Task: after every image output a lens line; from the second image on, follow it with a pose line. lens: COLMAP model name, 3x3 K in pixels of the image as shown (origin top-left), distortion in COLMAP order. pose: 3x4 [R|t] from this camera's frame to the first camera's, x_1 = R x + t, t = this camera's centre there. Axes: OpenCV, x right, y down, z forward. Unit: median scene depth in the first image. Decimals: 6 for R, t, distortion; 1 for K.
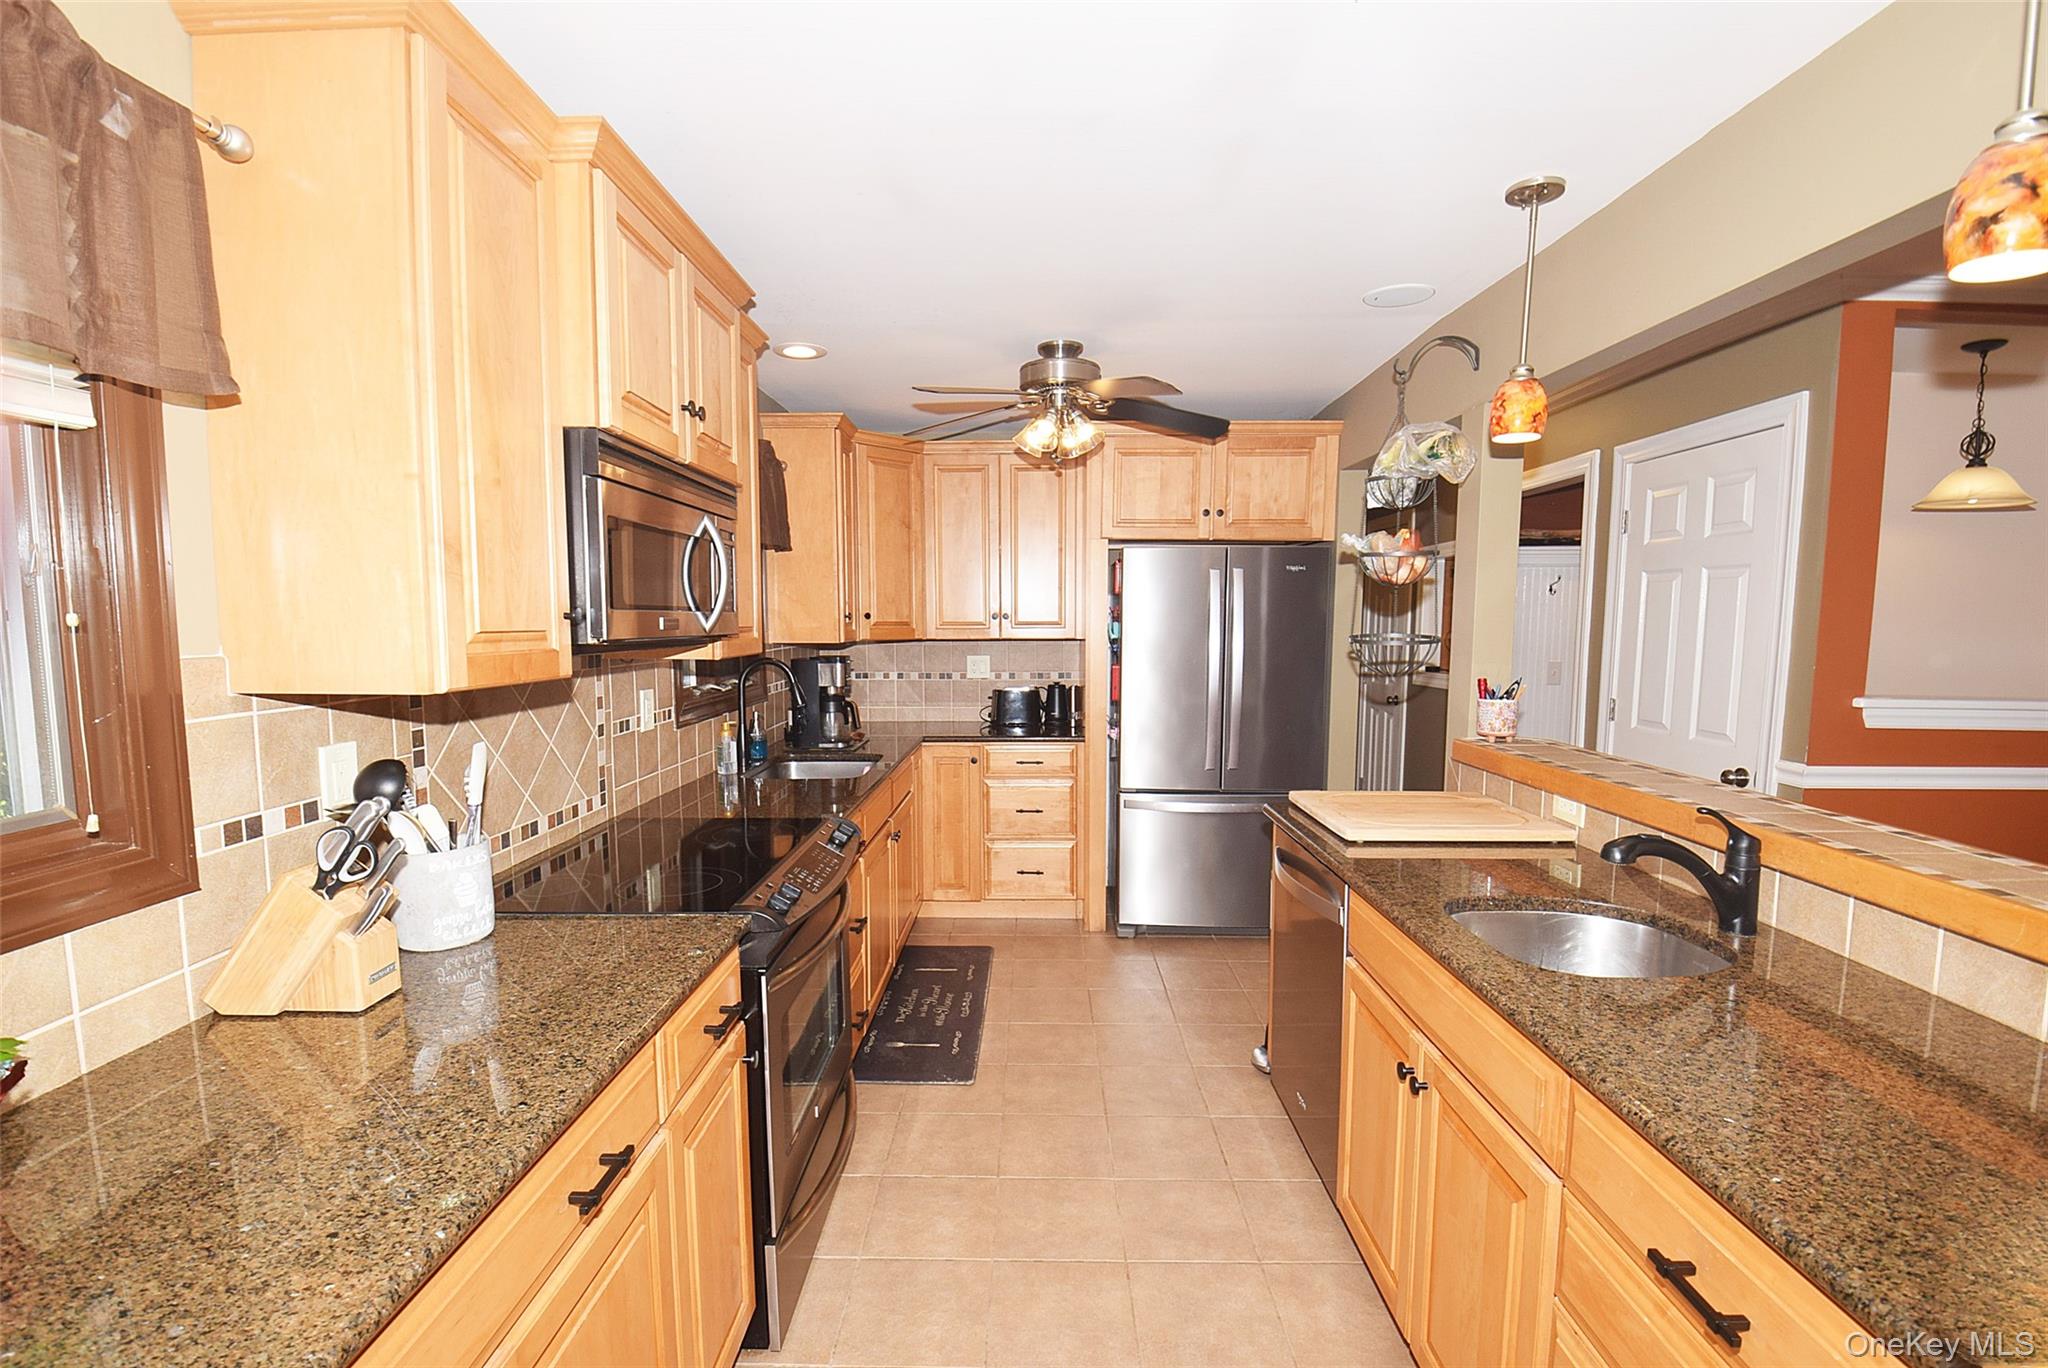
lens RADIAL K [[906.9, 0, 1025.3], [0, 906.9, 701.1], [0, 0, 1]] dist [-0.010557, -0.005087]
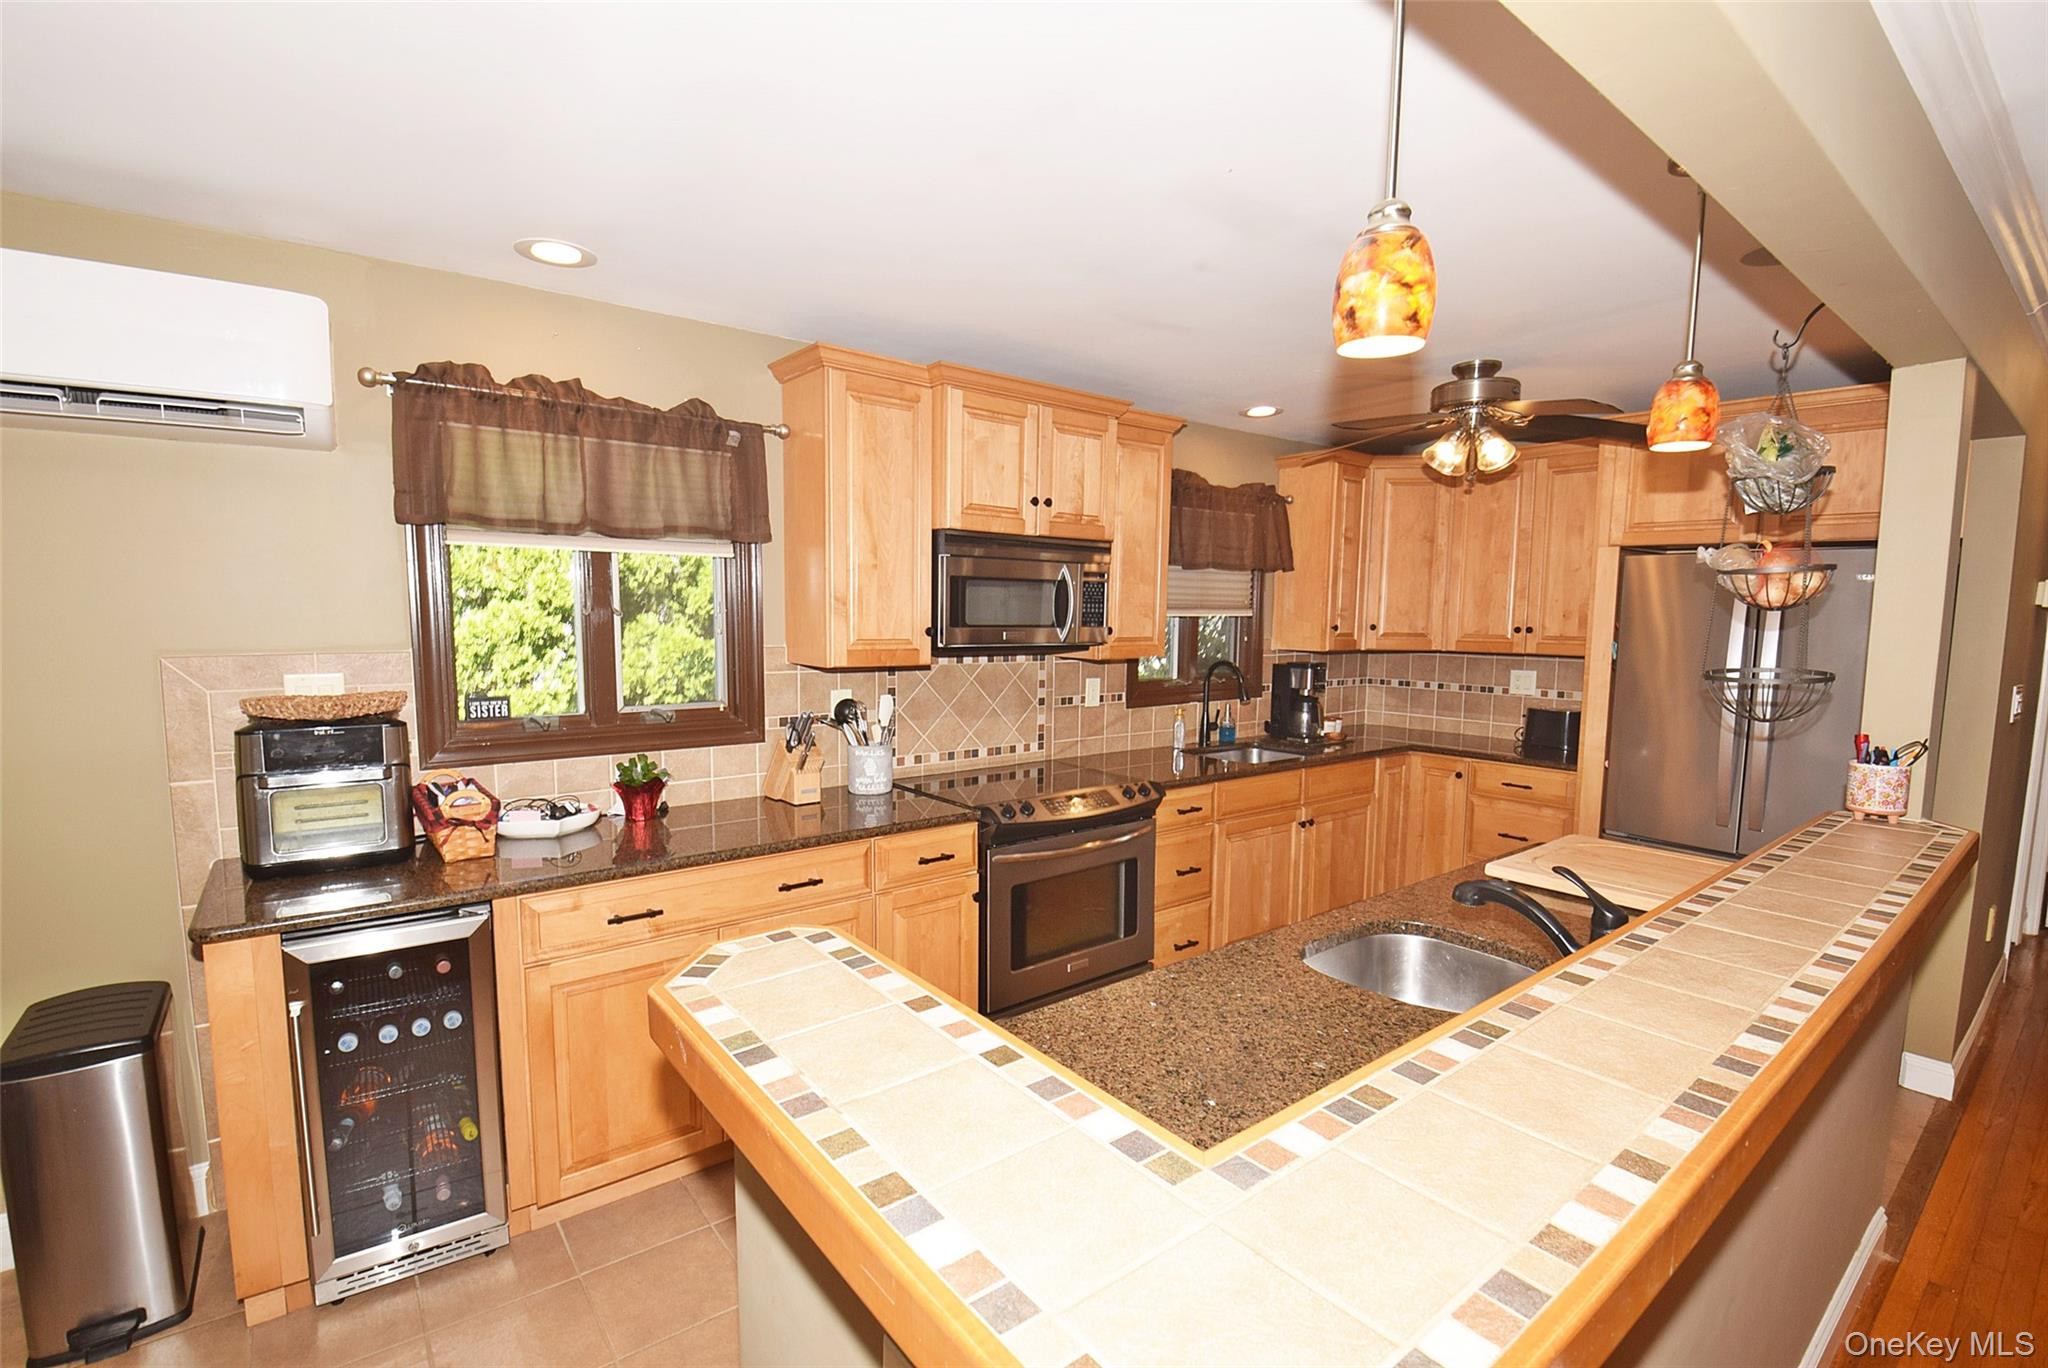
lens RADIAL K [[906.9, 0, 1010.8], [0, 906.9, 689.9], [0, 0, 1]] dist [-0.010557, -0.005087]
pose [[0.618191, 0.073162, -0.782616, 0.528515], [-0.080826, 0.996298, 0.029293, -0.021299], [0.781861, 0.045147, 0.621816, -0.009042]]
